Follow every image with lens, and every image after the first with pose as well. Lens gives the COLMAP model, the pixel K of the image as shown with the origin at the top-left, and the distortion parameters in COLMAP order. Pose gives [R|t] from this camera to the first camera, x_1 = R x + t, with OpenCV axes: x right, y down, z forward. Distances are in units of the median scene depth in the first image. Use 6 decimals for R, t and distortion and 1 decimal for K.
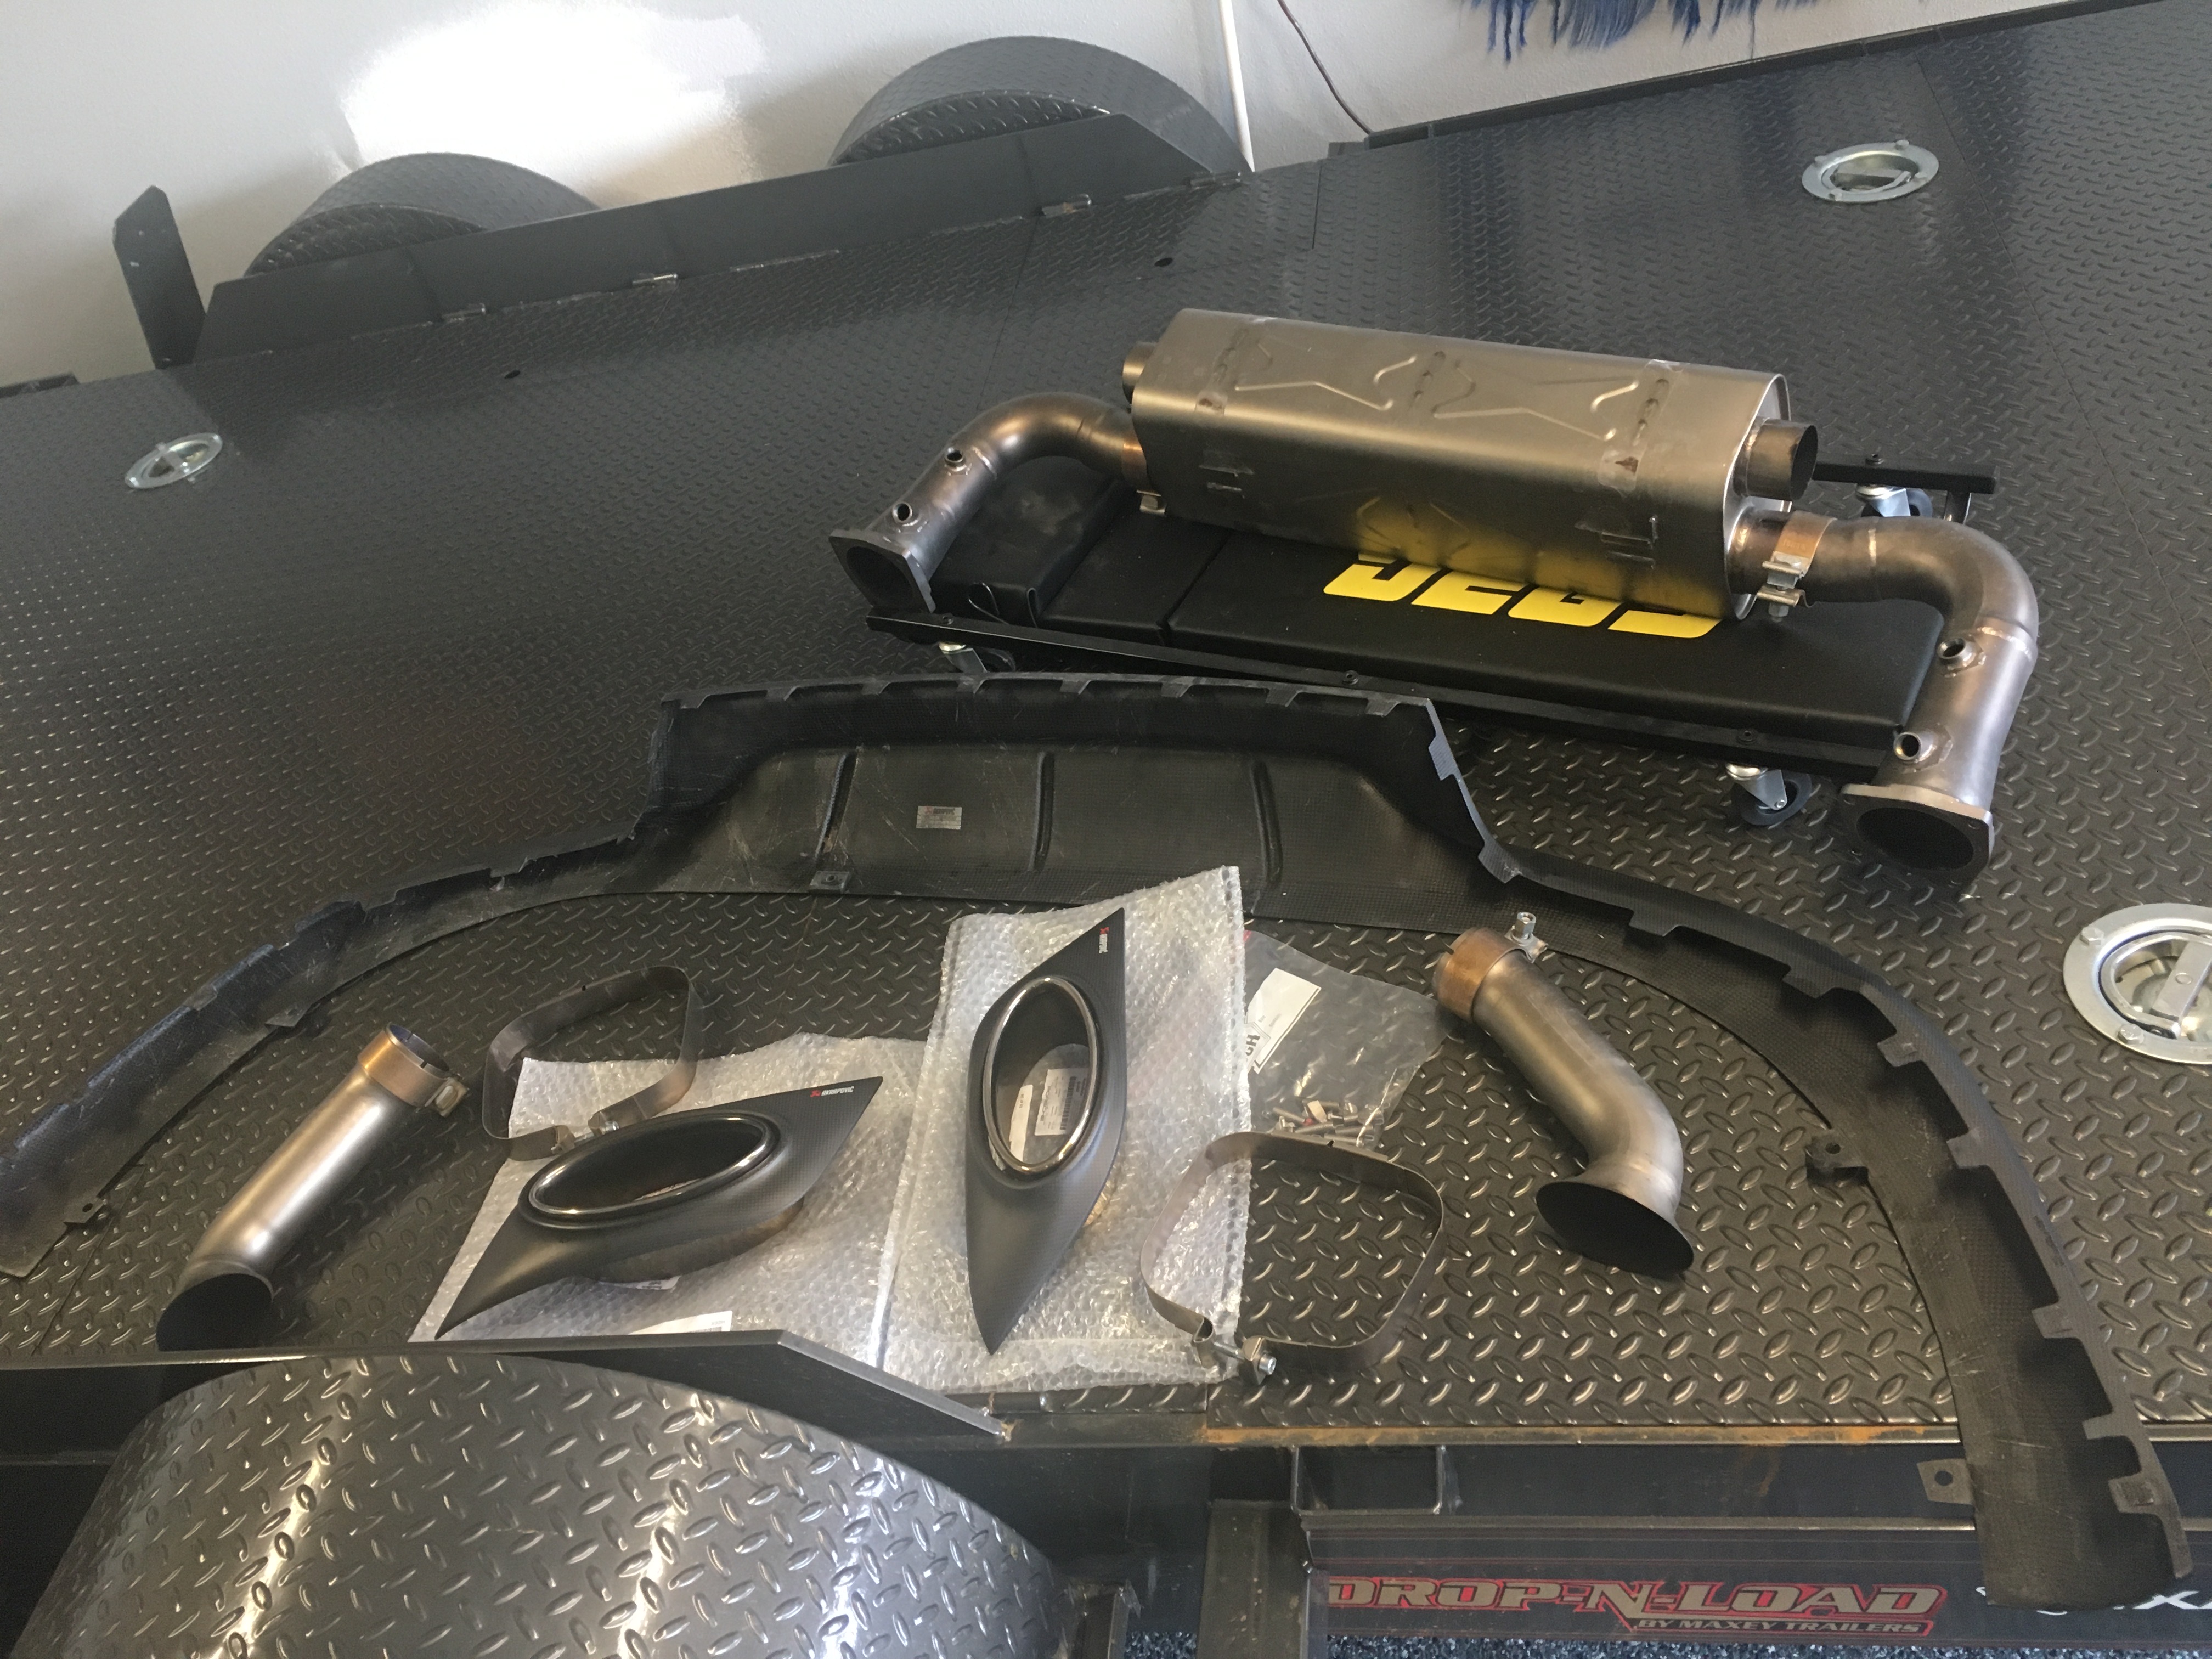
lens RADIAL K [[1862.0, 0, 1115.5], [0, 1862.0, 904.5], [0, 0, 1]] dist [0.007380, 0.009151]
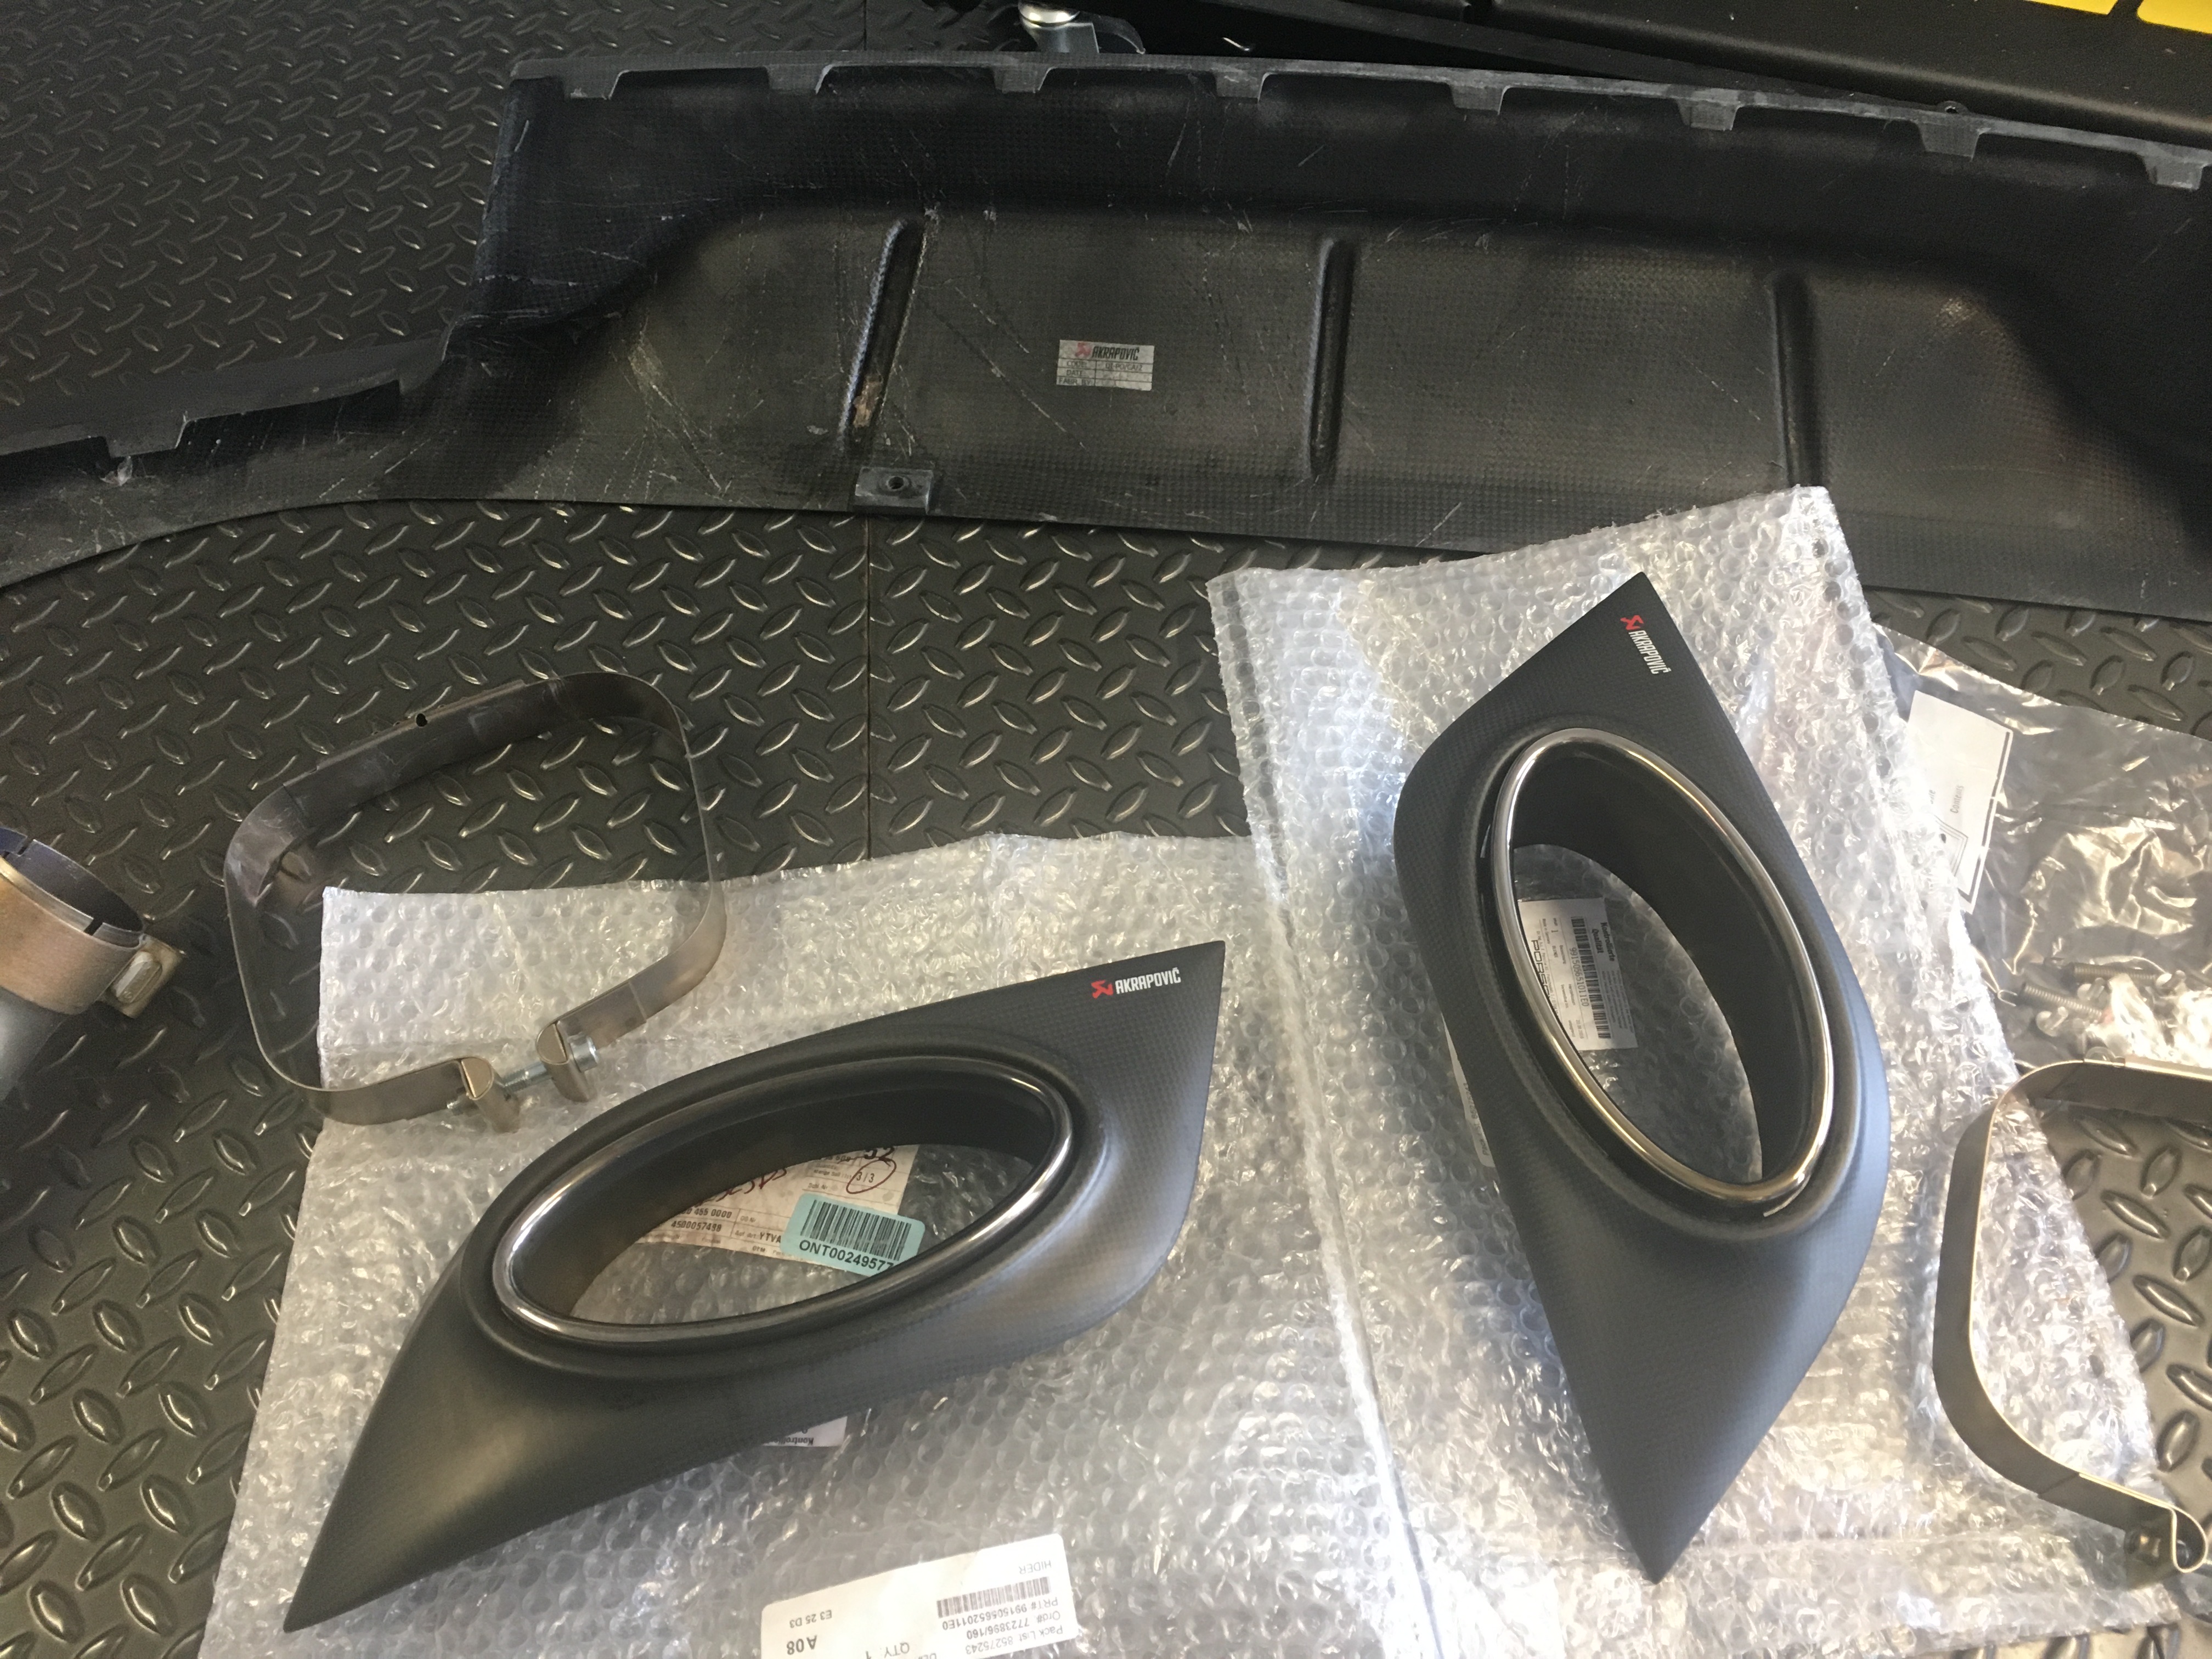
lens RADIAL K [[1862.0, 0, 1115.5], [0, 1862.0, 904.5], [0, 0, 1]] dist [0.007380, 0.009151]
pose [[0.959257, -0.043715, 0.279134, -0.242648], [-0.023421, 0.972255, 0.232750, -0.021808], [-0.281563, -0.229805, 0.931618, 0.489873]]
